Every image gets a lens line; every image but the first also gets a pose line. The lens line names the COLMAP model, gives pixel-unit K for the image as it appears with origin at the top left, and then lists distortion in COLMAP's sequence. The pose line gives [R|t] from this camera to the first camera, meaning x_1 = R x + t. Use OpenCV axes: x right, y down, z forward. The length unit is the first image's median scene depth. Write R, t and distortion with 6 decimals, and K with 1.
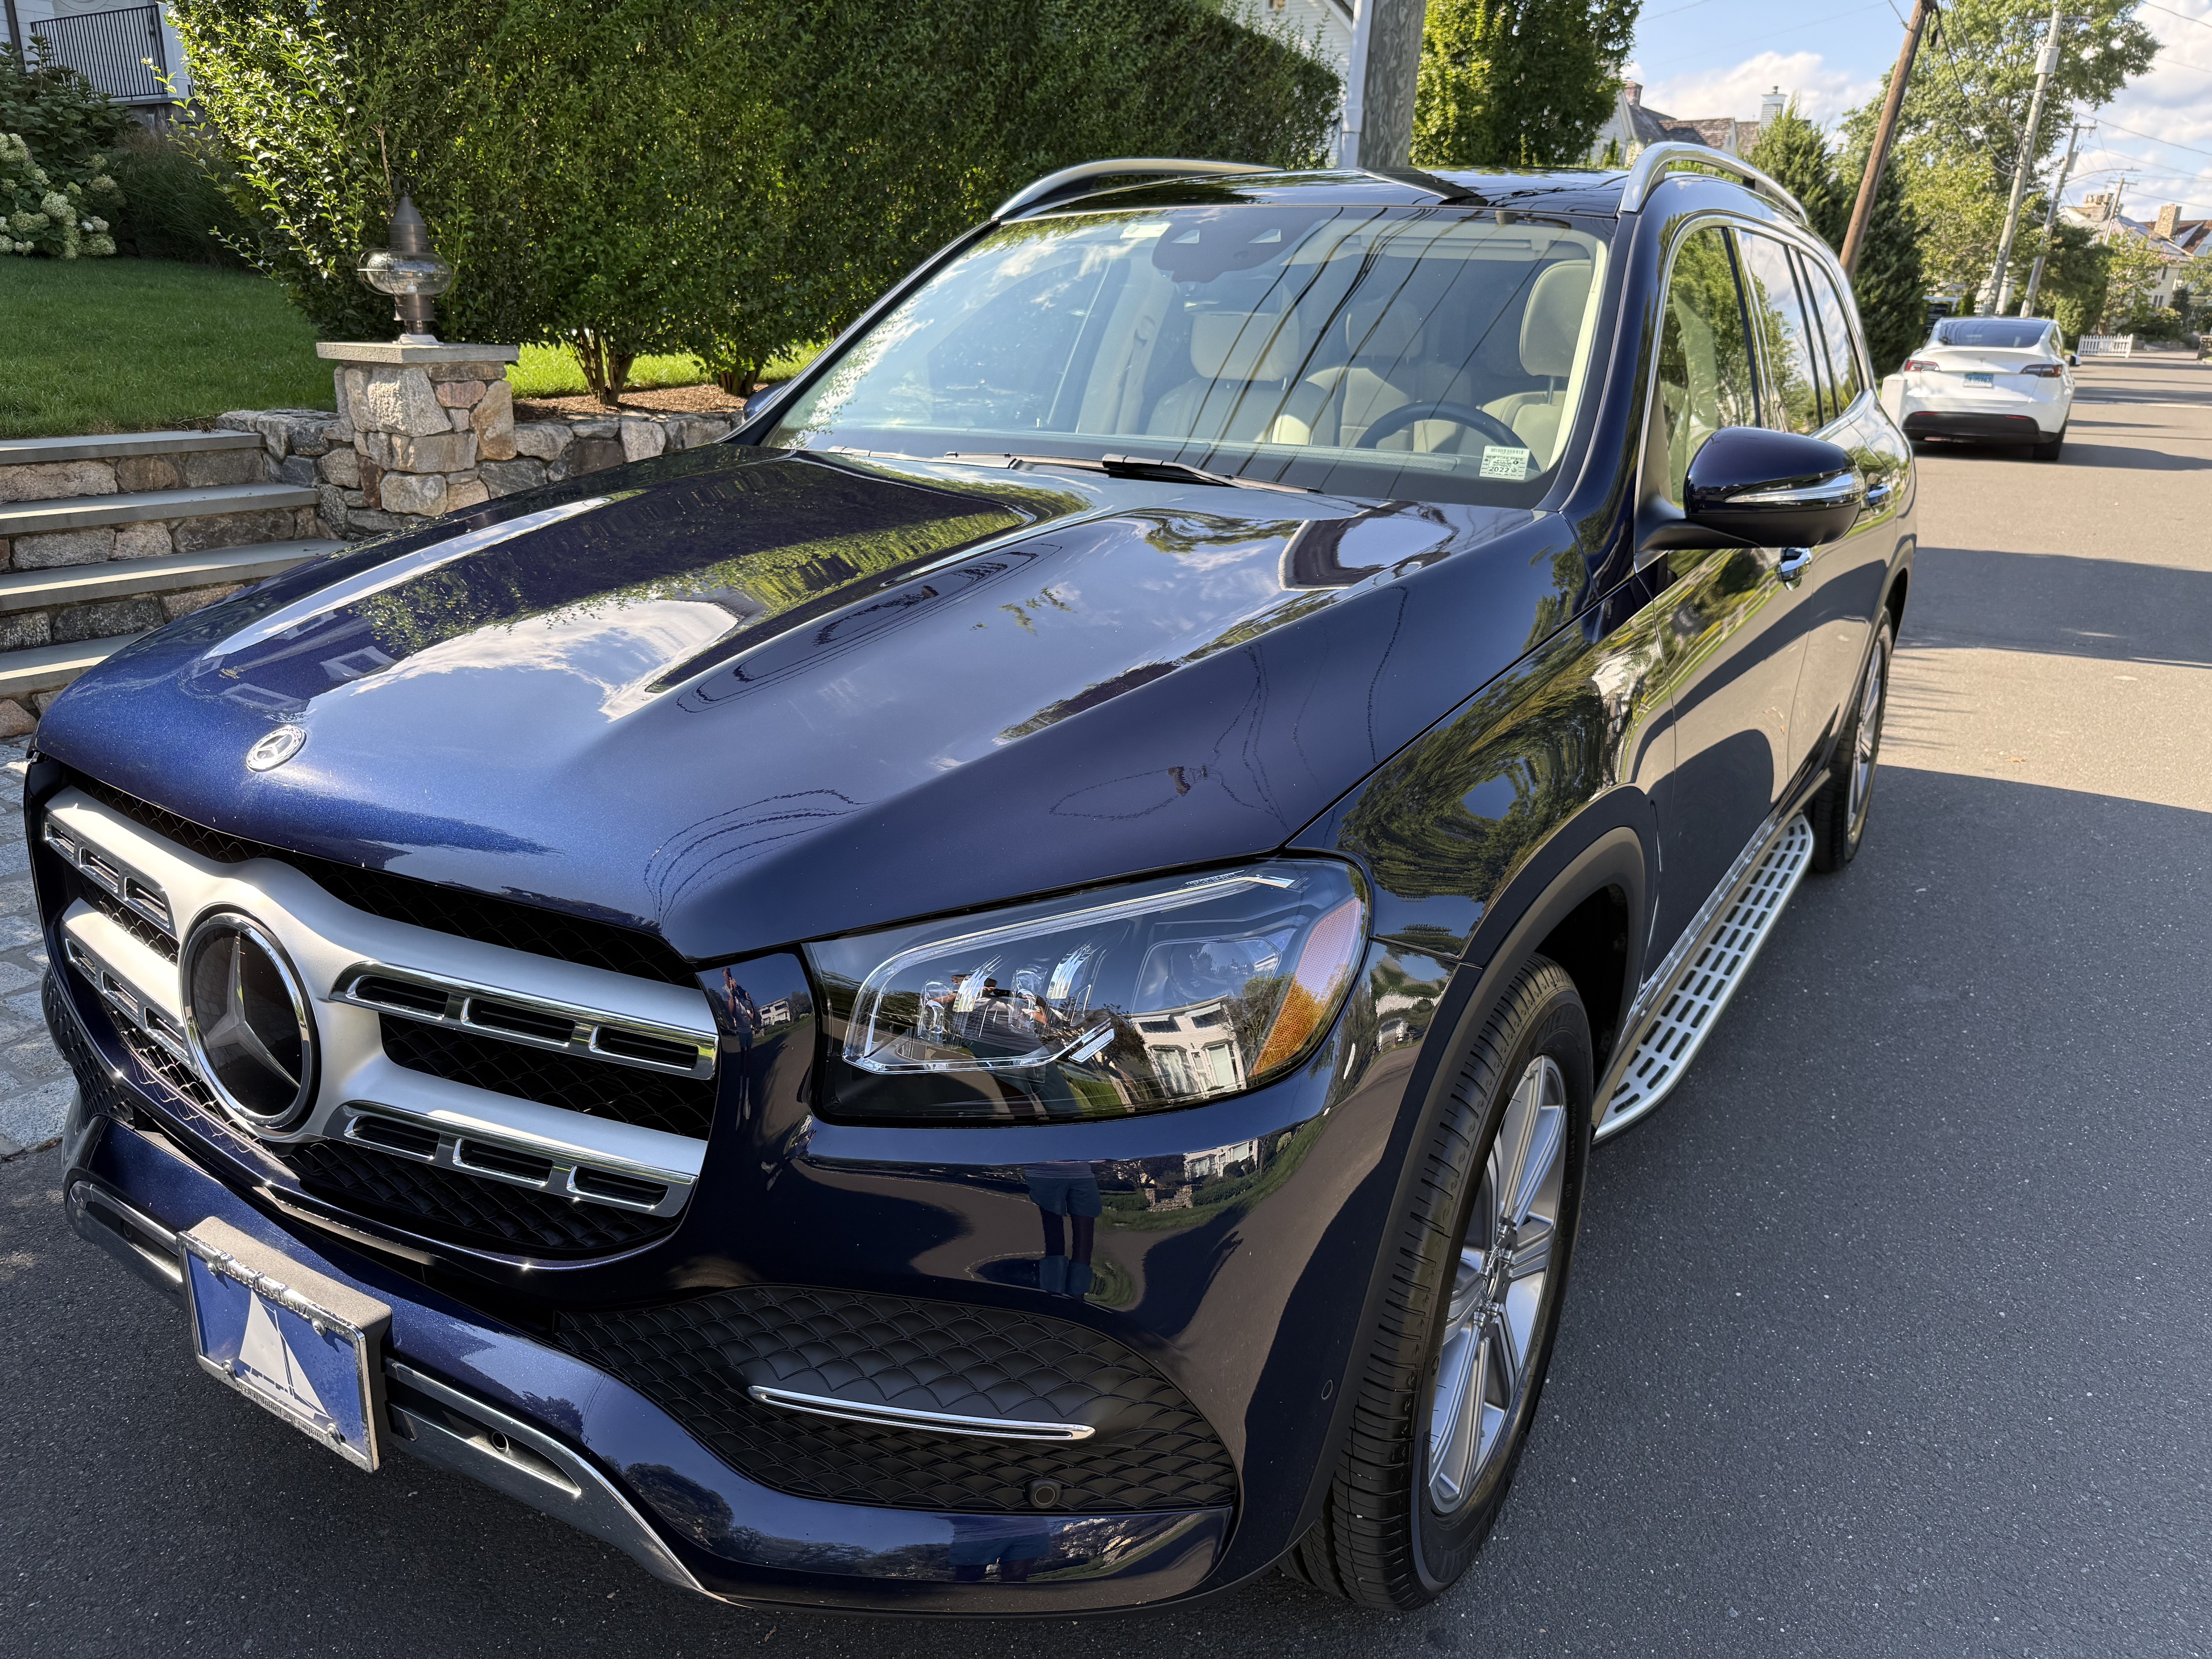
lens RADIAL K [[1667.7, 0, 1106.0], [0, 1667.7, 829.5], [0, 0, 1]] dist [-0.009759, -0.006659]
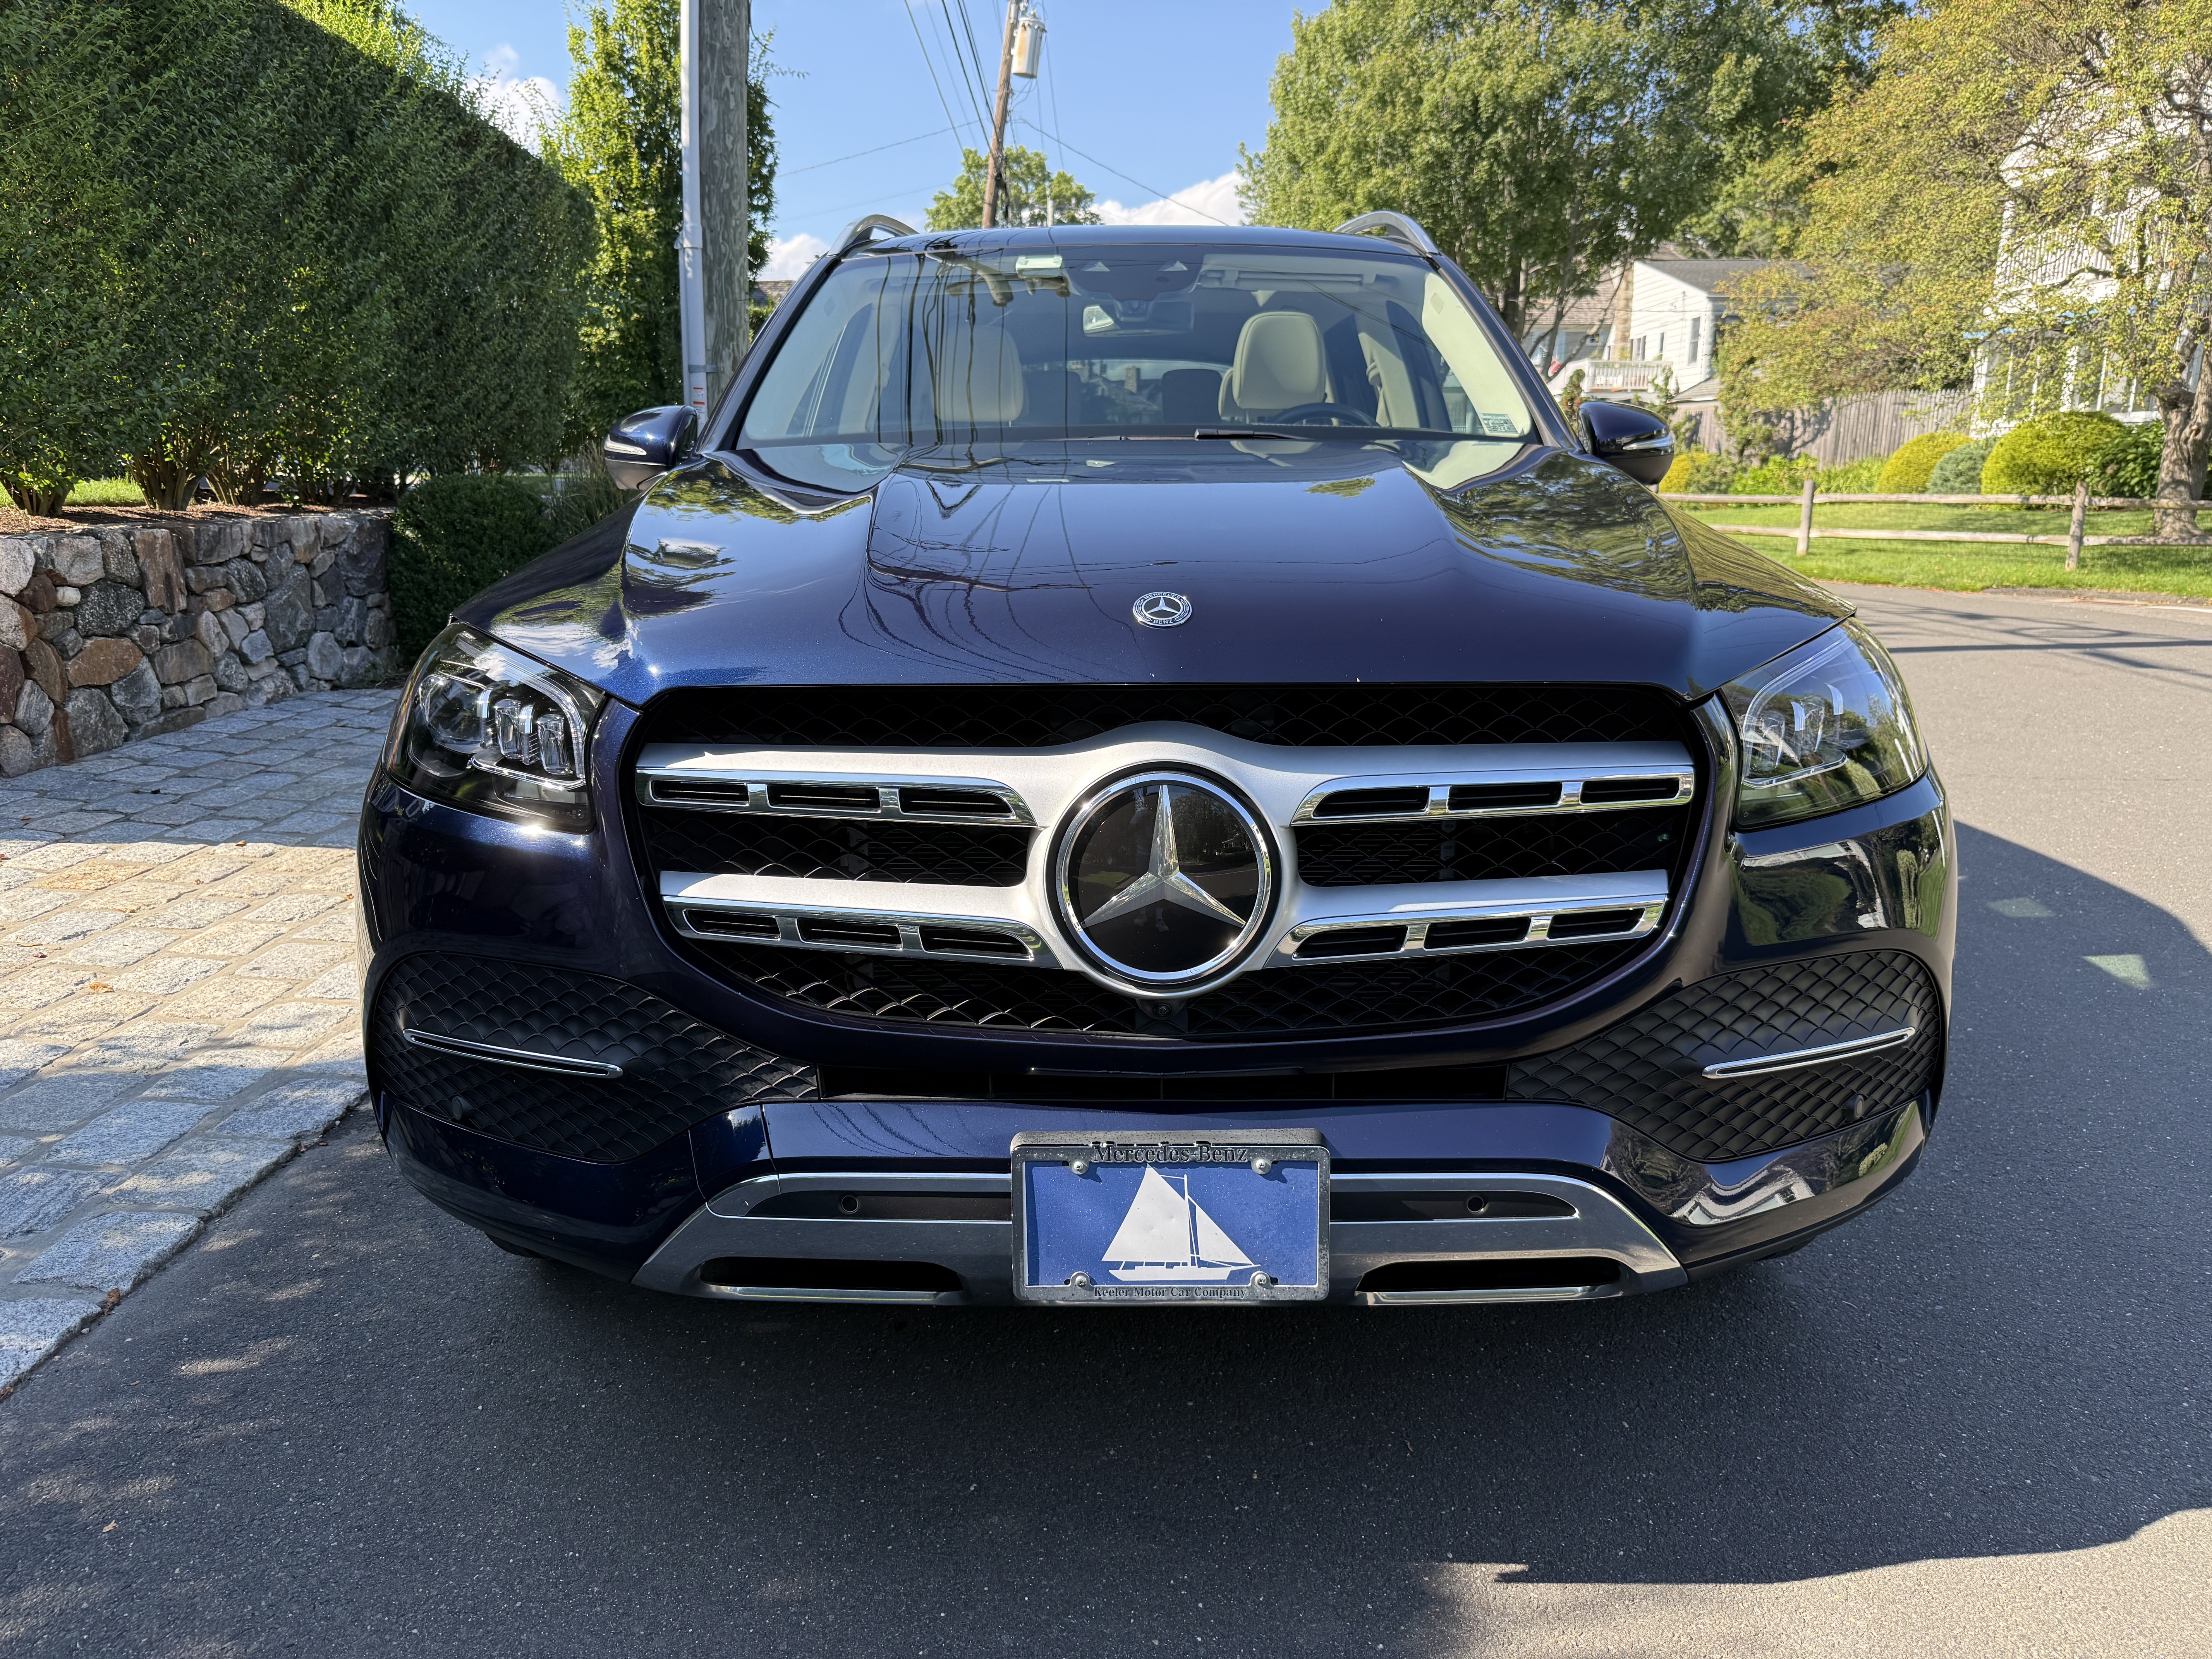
lens RADIAL K [[1667.7, 0, 1106.0], [0, 1667.7, 829.5], [0, 0, 1]] dist [-0.009759, -0.006659]
pose [[0.838162, -0.136318, 0.528111, -0.235189], [0.184963, 0.981927, -0.040096, 0.026547], [-0.513101, 0.131288, 0.848228, 0.034824]]
